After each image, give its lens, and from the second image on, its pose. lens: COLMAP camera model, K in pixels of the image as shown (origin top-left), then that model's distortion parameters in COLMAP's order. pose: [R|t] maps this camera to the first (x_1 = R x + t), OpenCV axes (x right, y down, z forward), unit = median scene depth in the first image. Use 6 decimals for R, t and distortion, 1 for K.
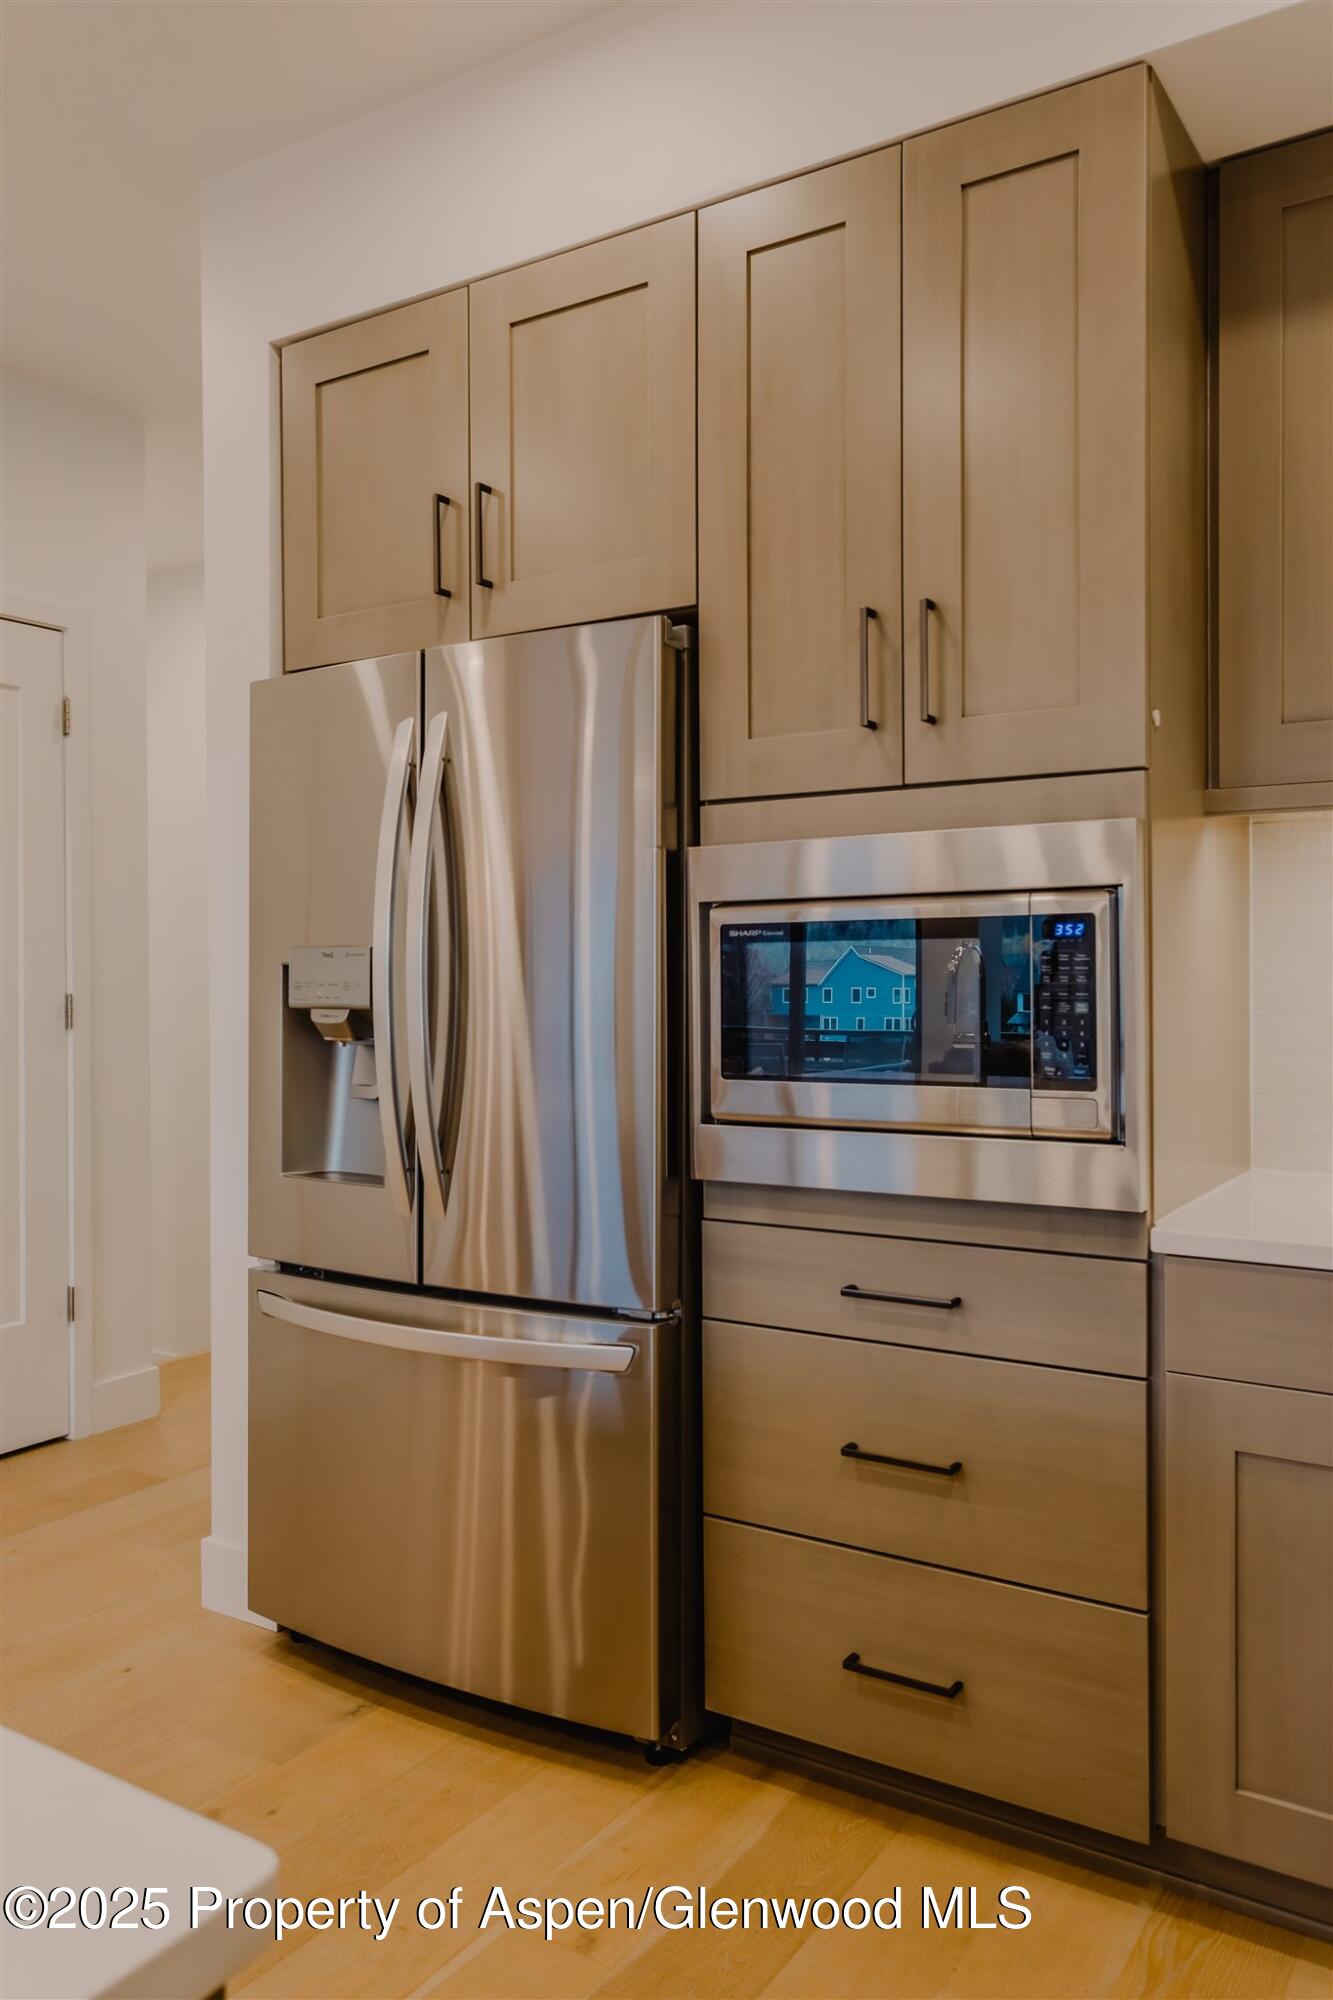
lens RADIAL K [[1483.1, 0, 679.5], [0, 1483.1, 968.8], [0, 0, 1]] dist [0.006012, -0.000971]
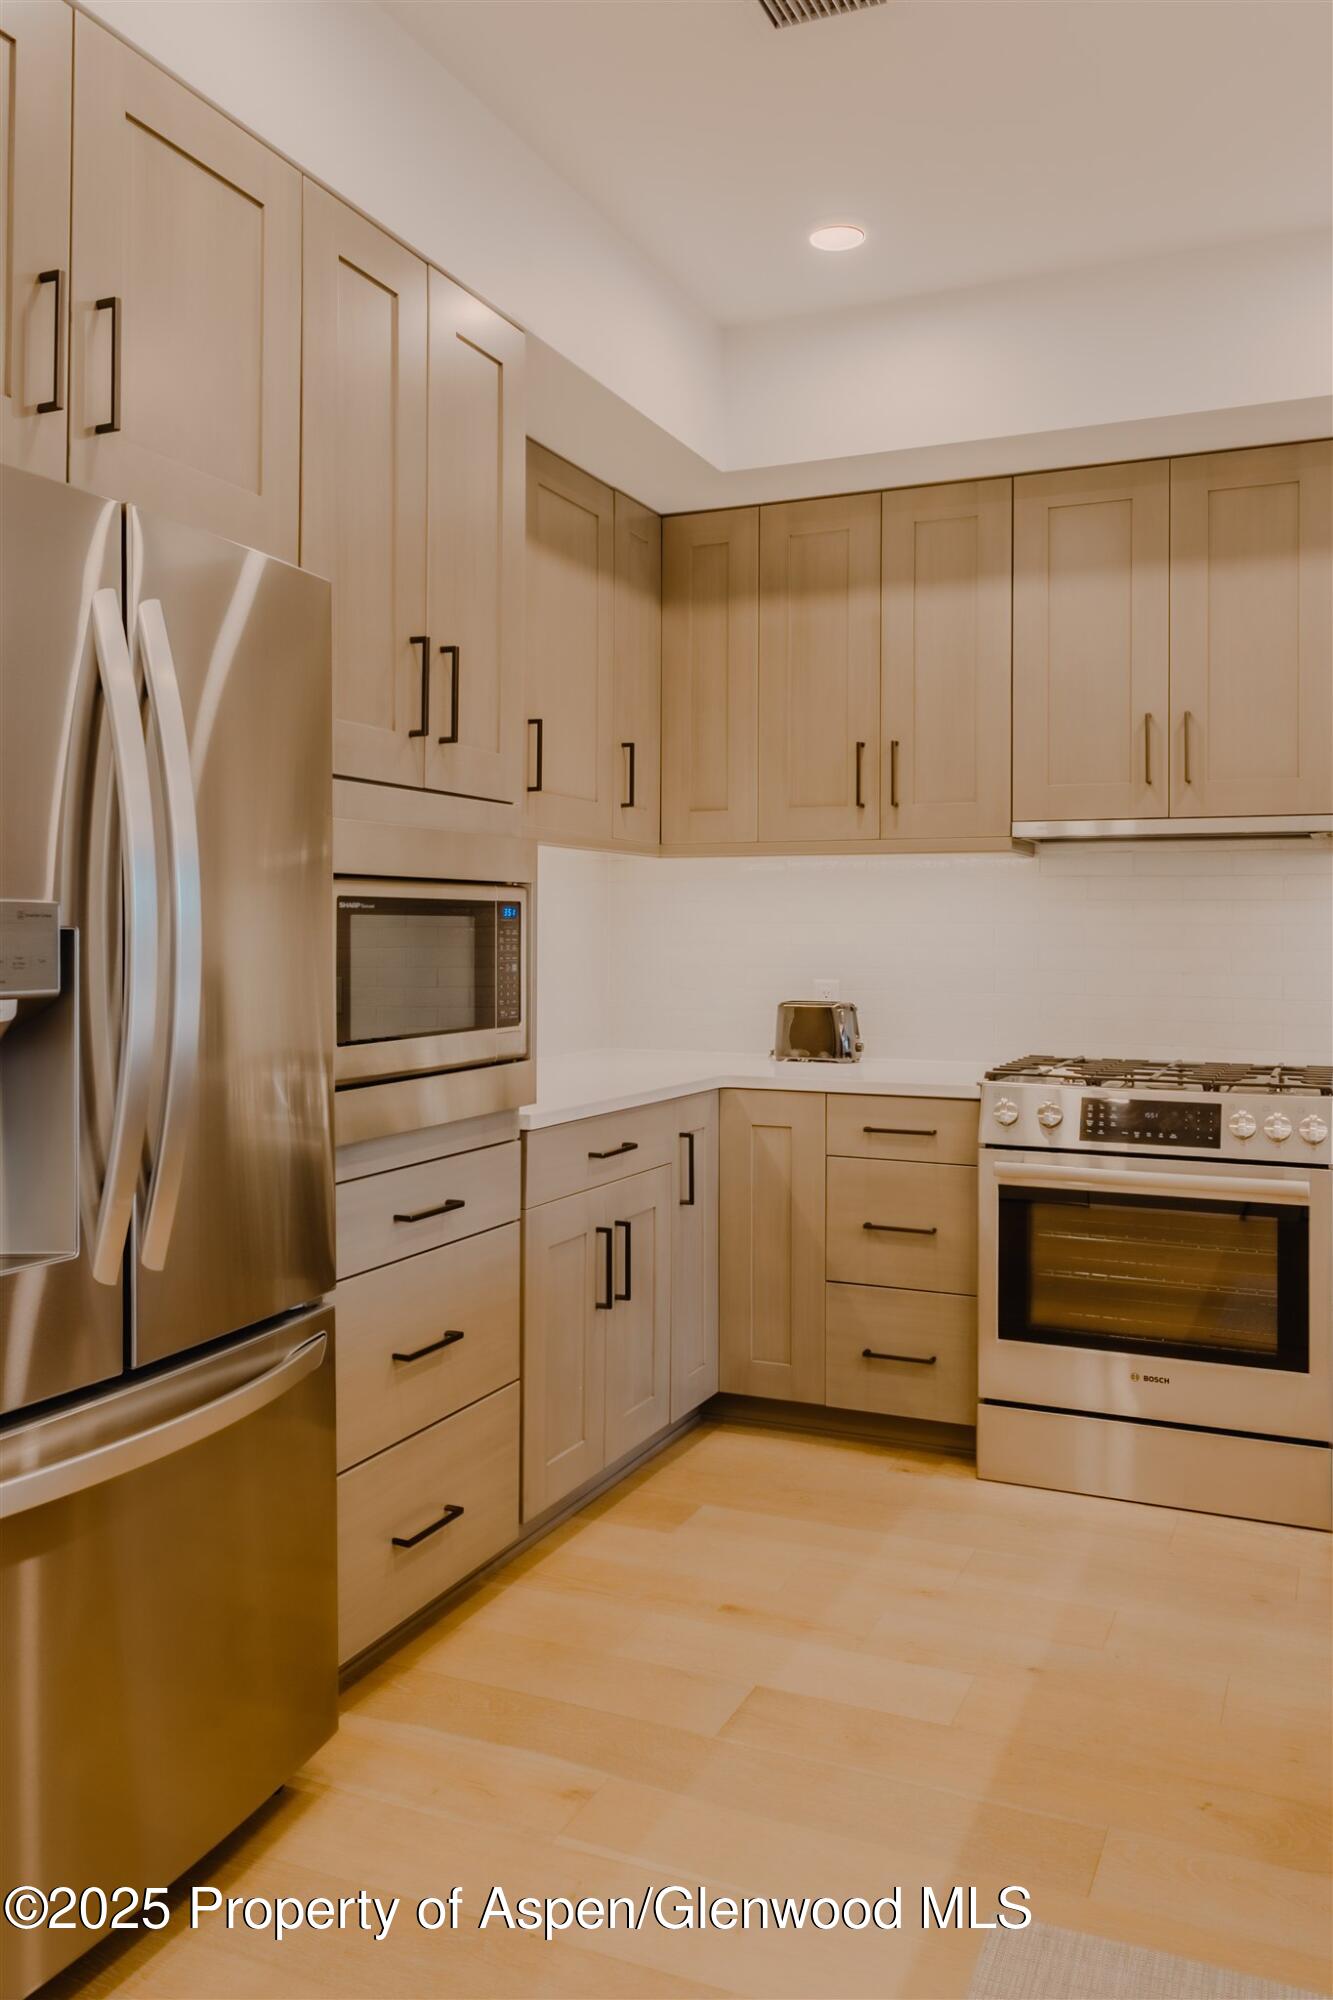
lens RADIAL K [[1615.3, 0, 662.0], [0, 1615.3, 898.8], [0, 0, 1]] dist [0.016324, 0.013258]
pose [[-0.165001, 0.027735, 0.985903, -1.201337], [-0.001961, 0.999593, -0.028448, 0.003783], [-0.986291, -0.006628, -0.164880, 1.038939]]
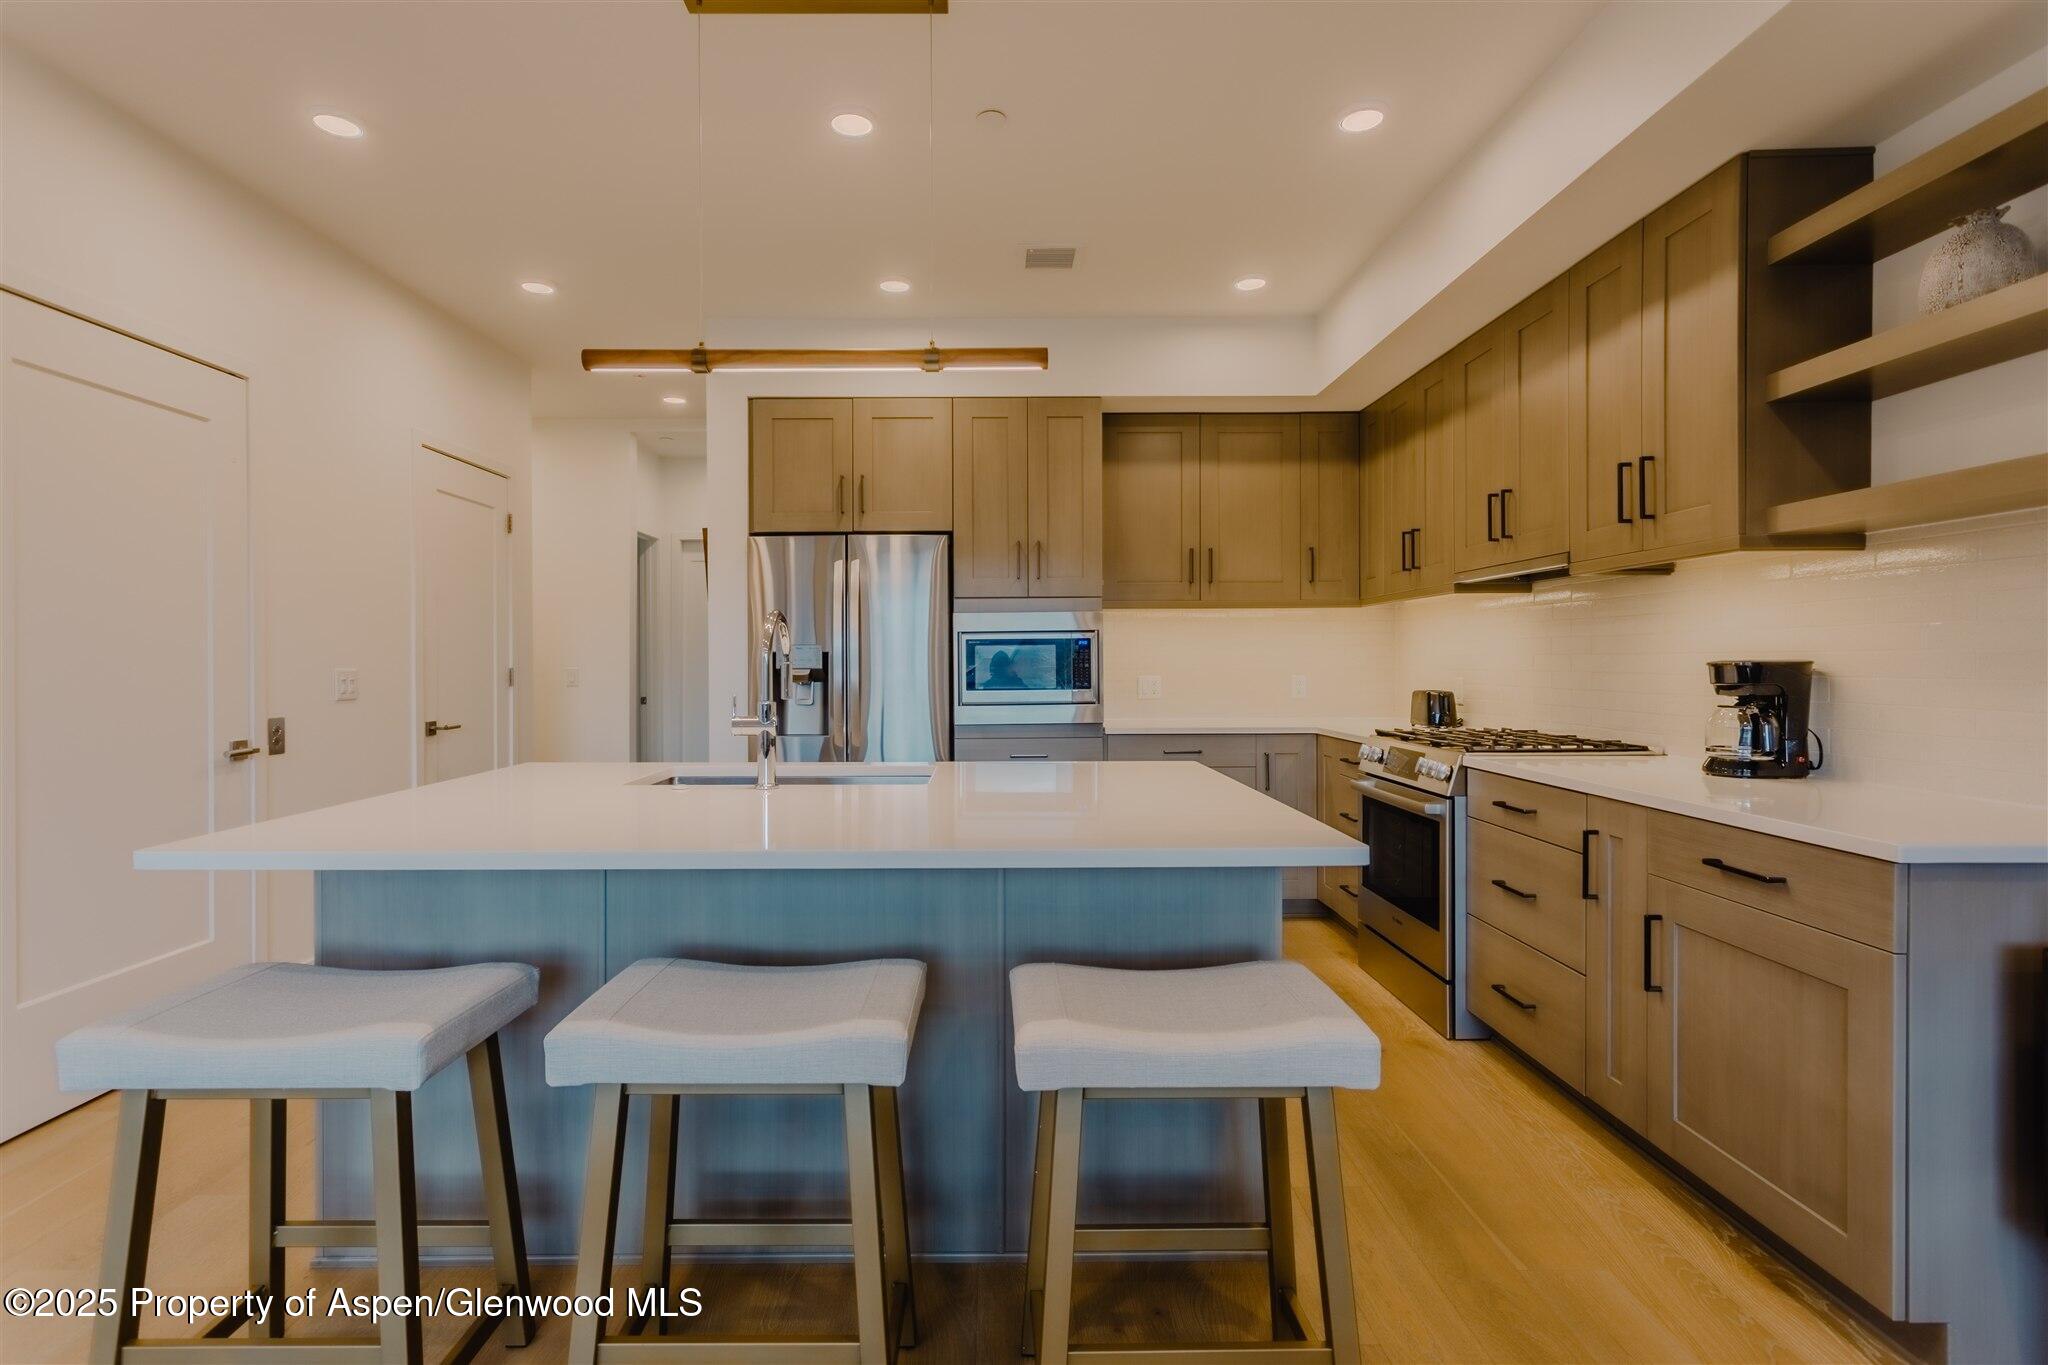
lens RADIAL K [[986.6, 0, 1018.0], [0, 986.6, 675.1], [0, 0, 1]] dist [0.003026, 0.000241]
pose [[0.838912, -0.001246, 0.544266, -1.049635], [-0.001566, 0.999988, 0.004703, 0.035914], [-0.544265, -0.004798, 0.838900, -0.801203]]
